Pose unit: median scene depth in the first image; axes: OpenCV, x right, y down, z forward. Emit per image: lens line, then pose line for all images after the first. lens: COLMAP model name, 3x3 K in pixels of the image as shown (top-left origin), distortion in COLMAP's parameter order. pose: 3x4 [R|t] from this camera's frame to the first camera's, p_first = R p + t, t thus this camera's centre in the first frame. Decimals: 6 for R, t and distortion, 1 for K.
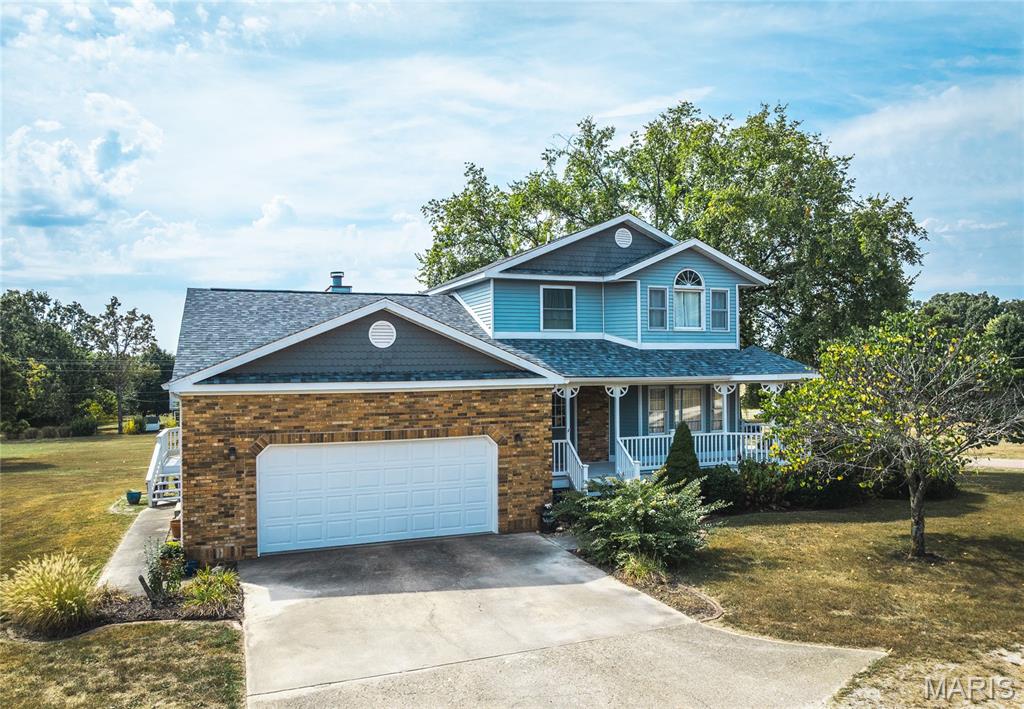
lens RADIAL K [[738.2, 0, 512.5], [0, 738.2, 355.1], [0, 0, 1]] dist [-0.045680, -0.001974]
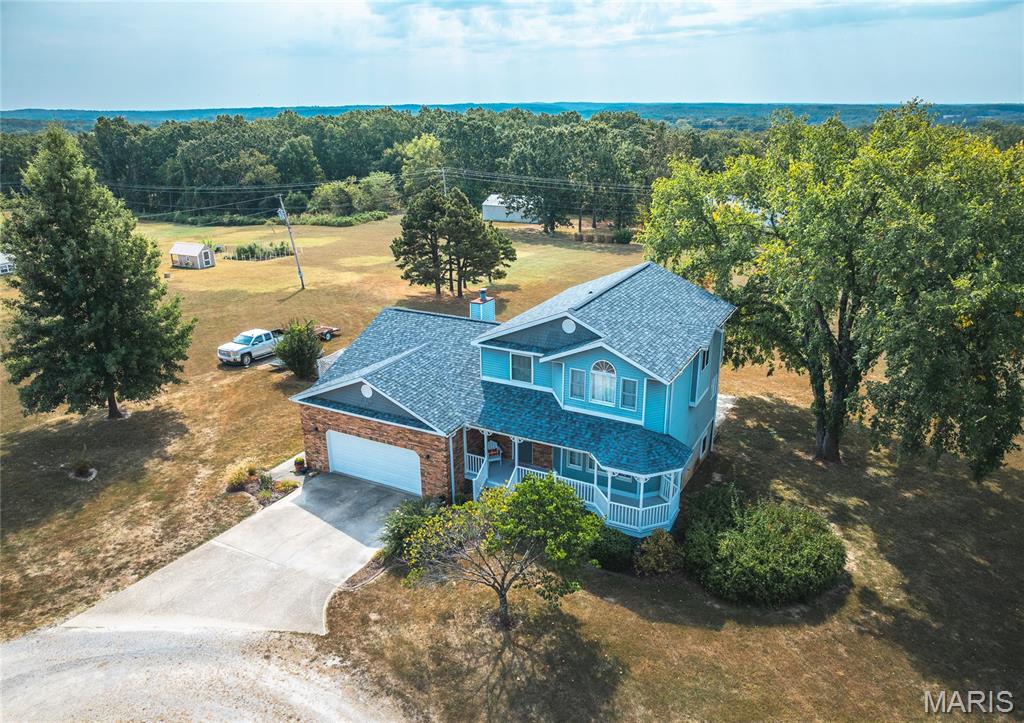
lens RADIAL K [[733.0, 0, 511.7], [0, 733.0, 361.2], [0, 0, 1]] dist [-0.063467, -0.002139]
pose [[0.646065, 0.255672, -0.719188, 1.494169], [0.010967, 0.939024, 0.343676, -0.788553], [0.763203, -0.229924, 0.603867, 0.129161]]
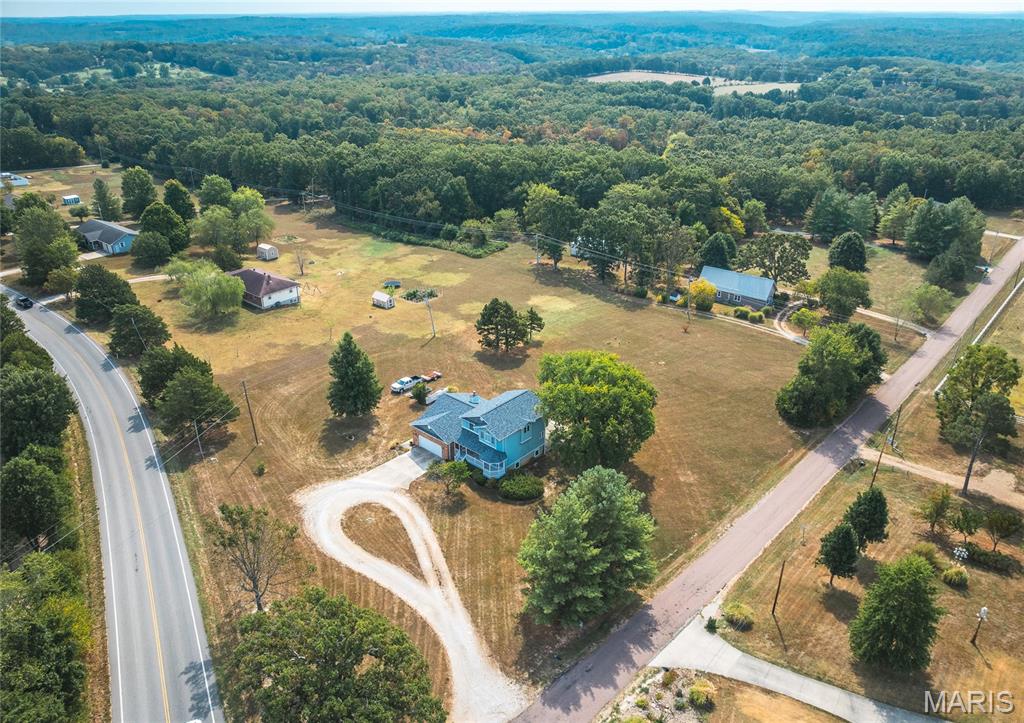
lens RADIAL K [[733.0, 0, 511.9], [0, 733.0, 360.7], [0, 0, 1]] dist [-0.063467, -0.002139]
pose [[0.440167, 0.398420, -0.804683, 5.622954], [0.009313, 0.894093, 0.447784, -3.772138], [0.897868, -0.204594, 0.389839, -0.897448]]
